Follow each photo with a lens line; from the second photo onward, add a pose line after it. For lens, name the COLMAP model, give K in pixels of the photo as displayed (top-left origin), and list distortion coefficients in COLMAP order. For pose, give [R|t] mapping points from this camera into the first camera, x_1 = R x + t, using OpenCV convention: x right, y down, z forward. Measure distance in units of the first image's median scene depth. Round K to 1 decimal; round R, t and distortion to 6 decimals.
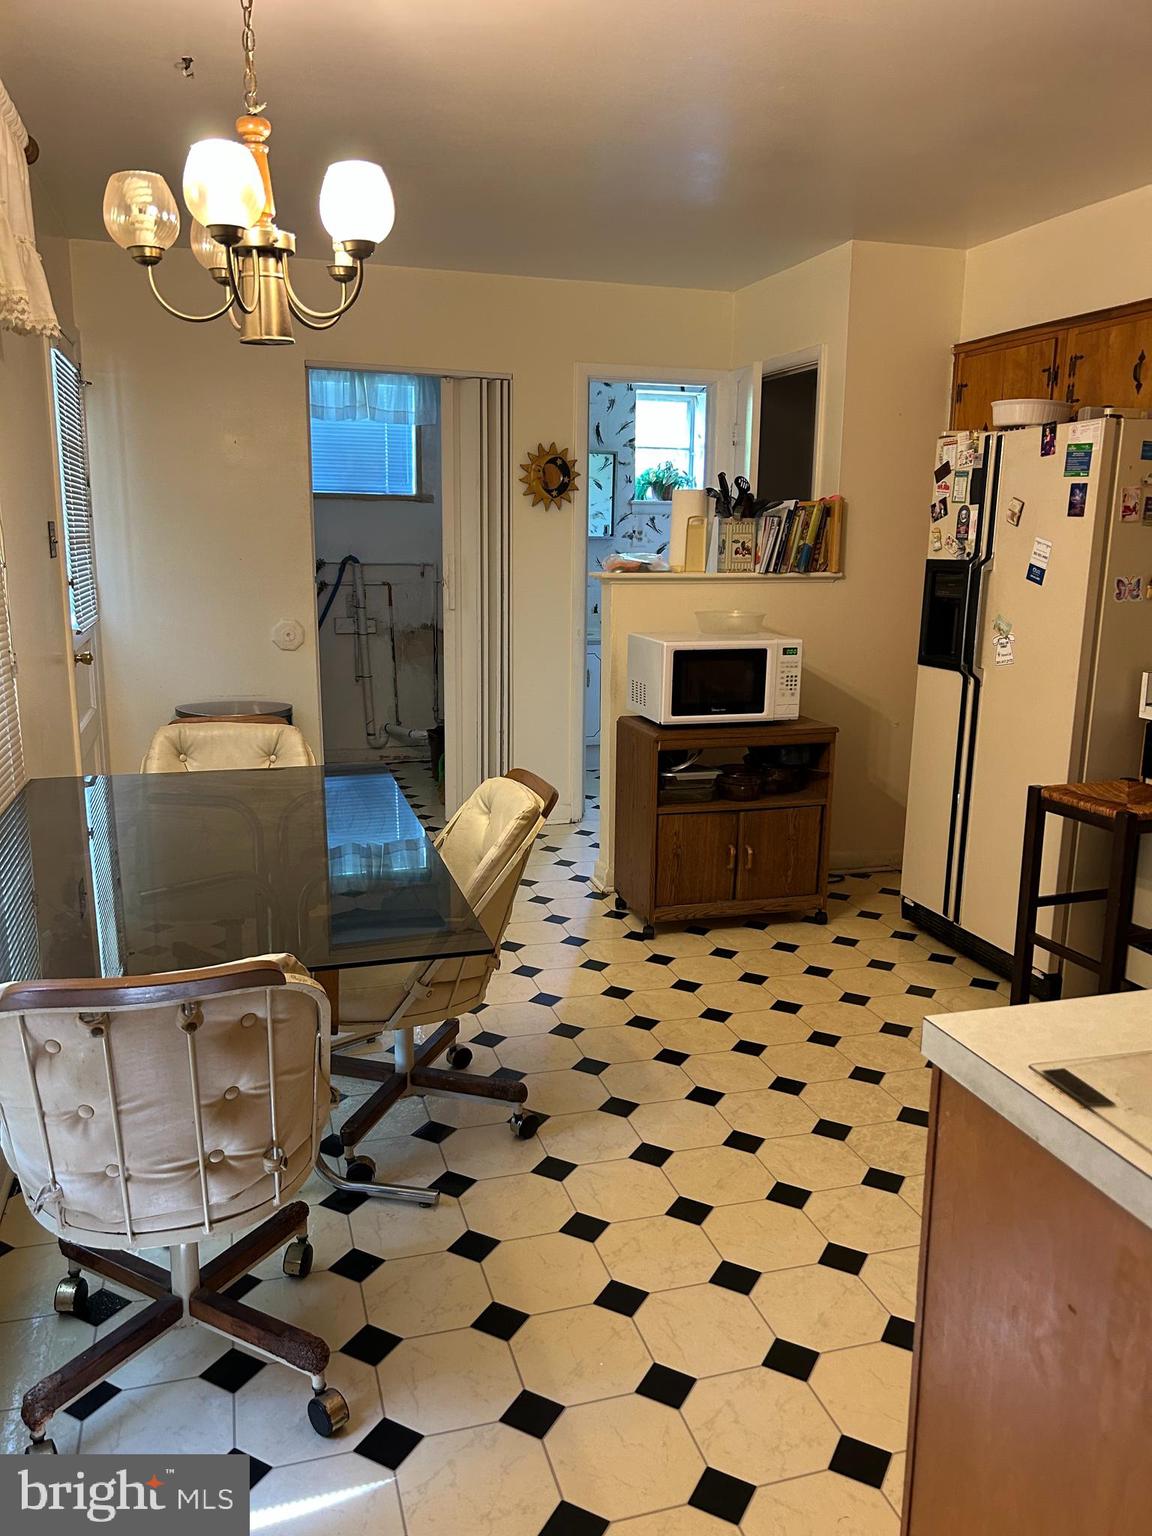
lens RADIAL K [[1152.9, 0, 574.3], [0, 1152.9, 779.7], [0, 0, 1]] dist [0.045852, -0.056322]
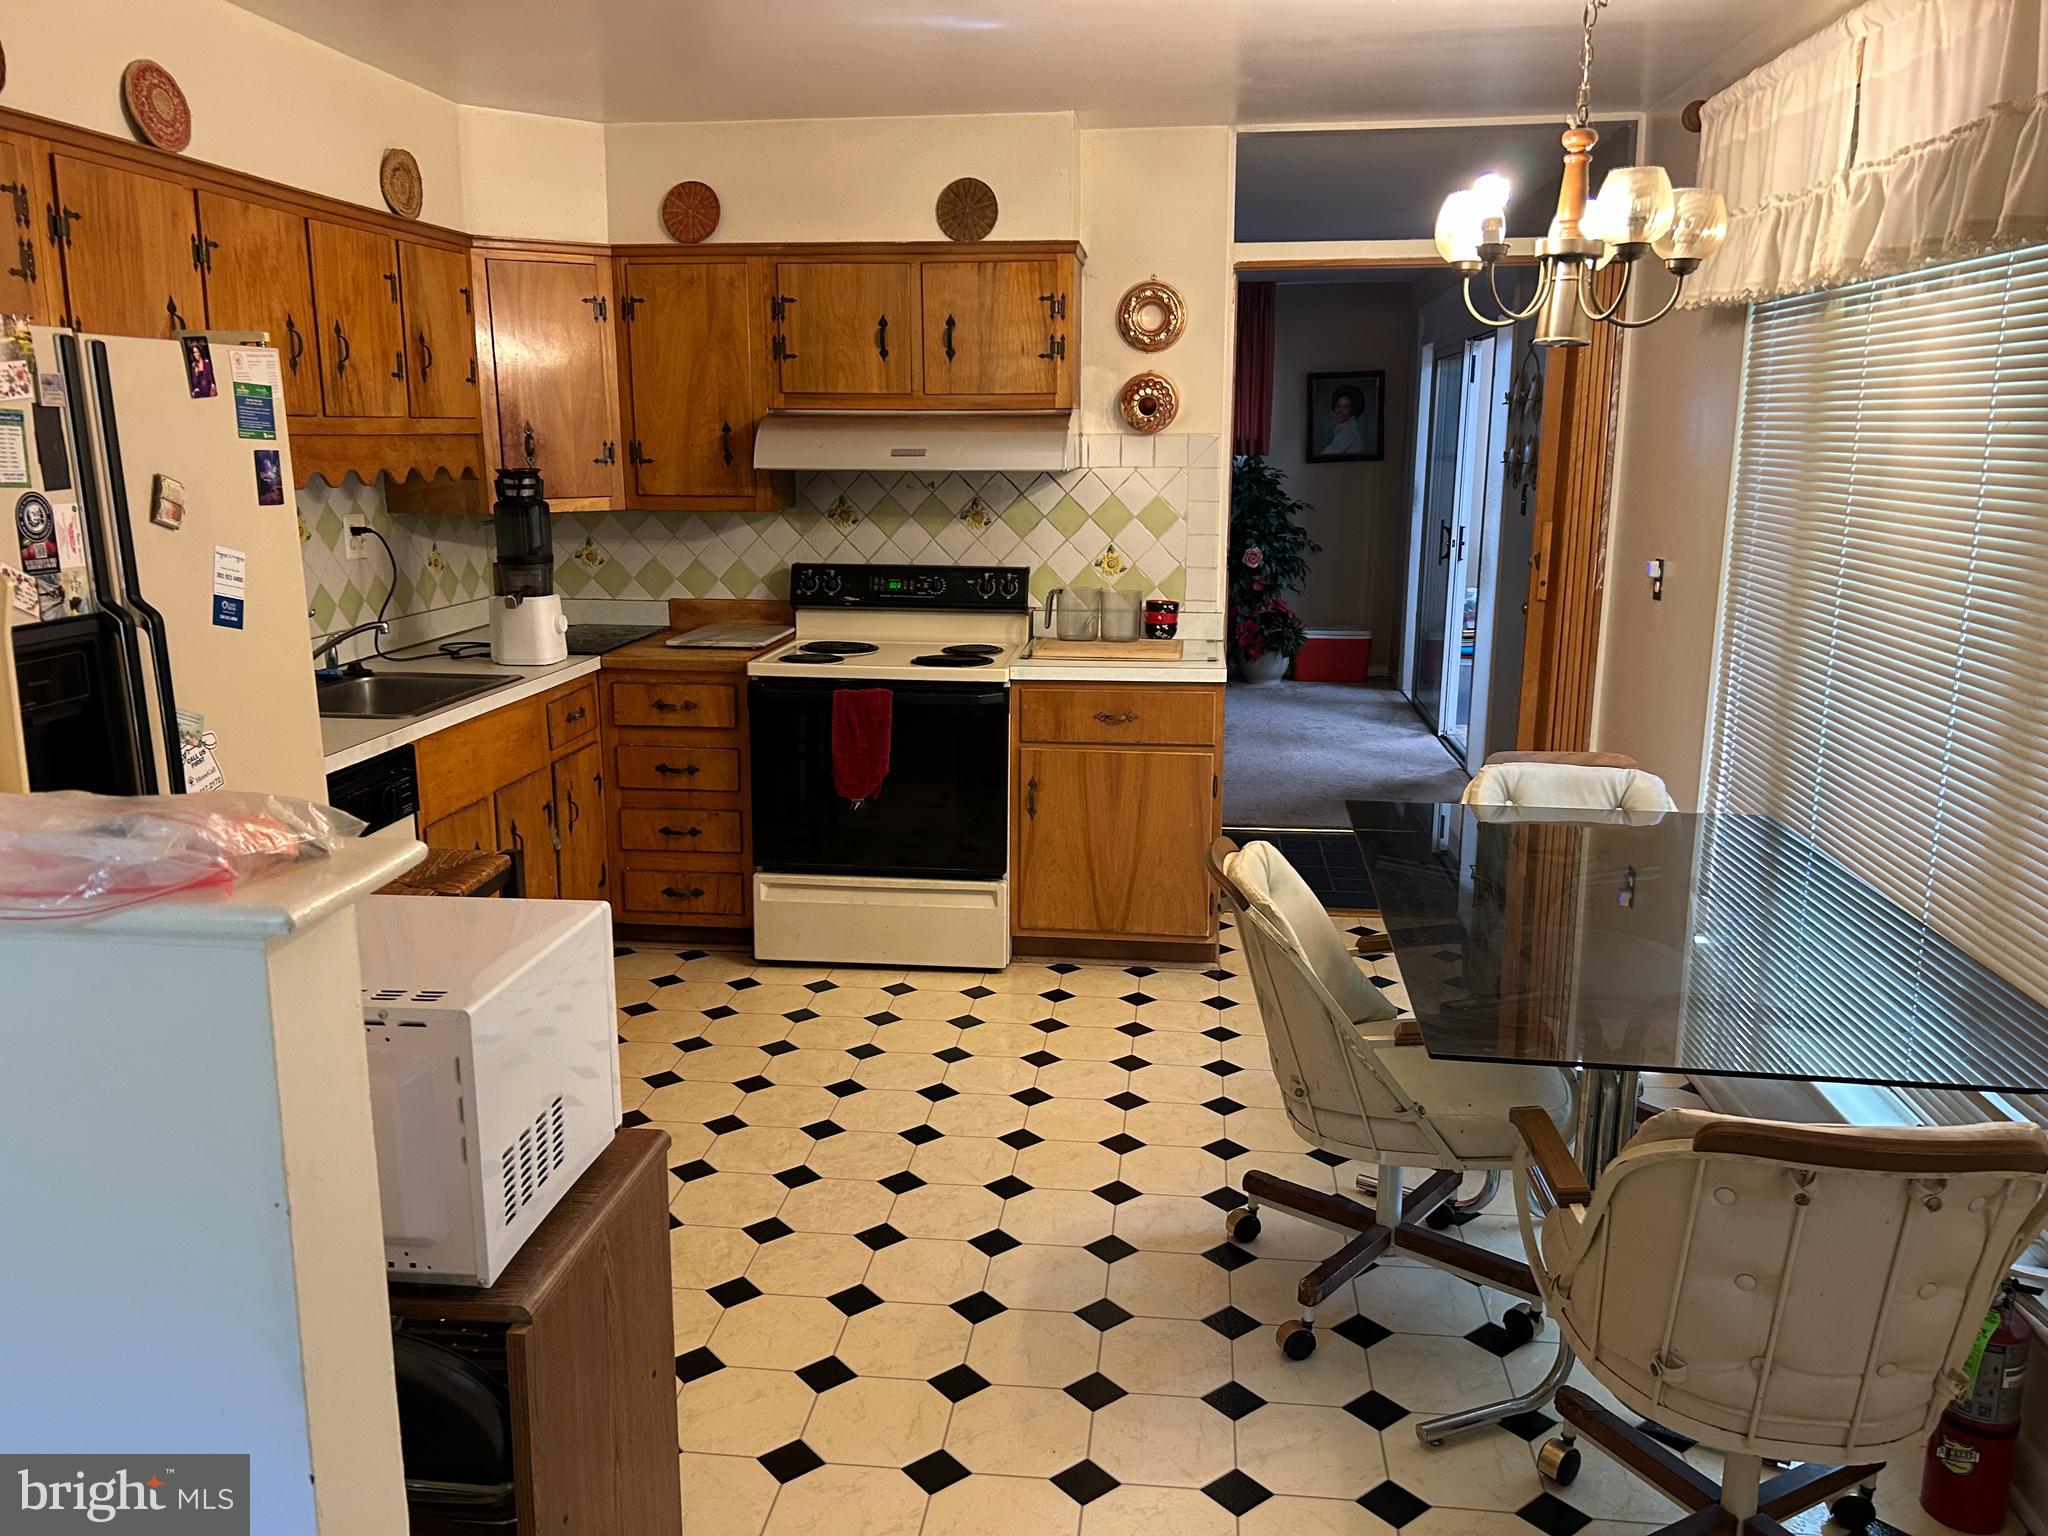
lens RADIAL K [[1537.2, 0, 1017.3], [0, 1537.2, 763.1], [0, 0, 1]] dist [0.045852, -0.056322]
pose [[-0.920079, -0.093379, 0.380441, -0.244771], [0.071936, 0.914382, 0.398410, -0.401575], [-0.385072, 0.393936, -0.834586, 1.595006]]
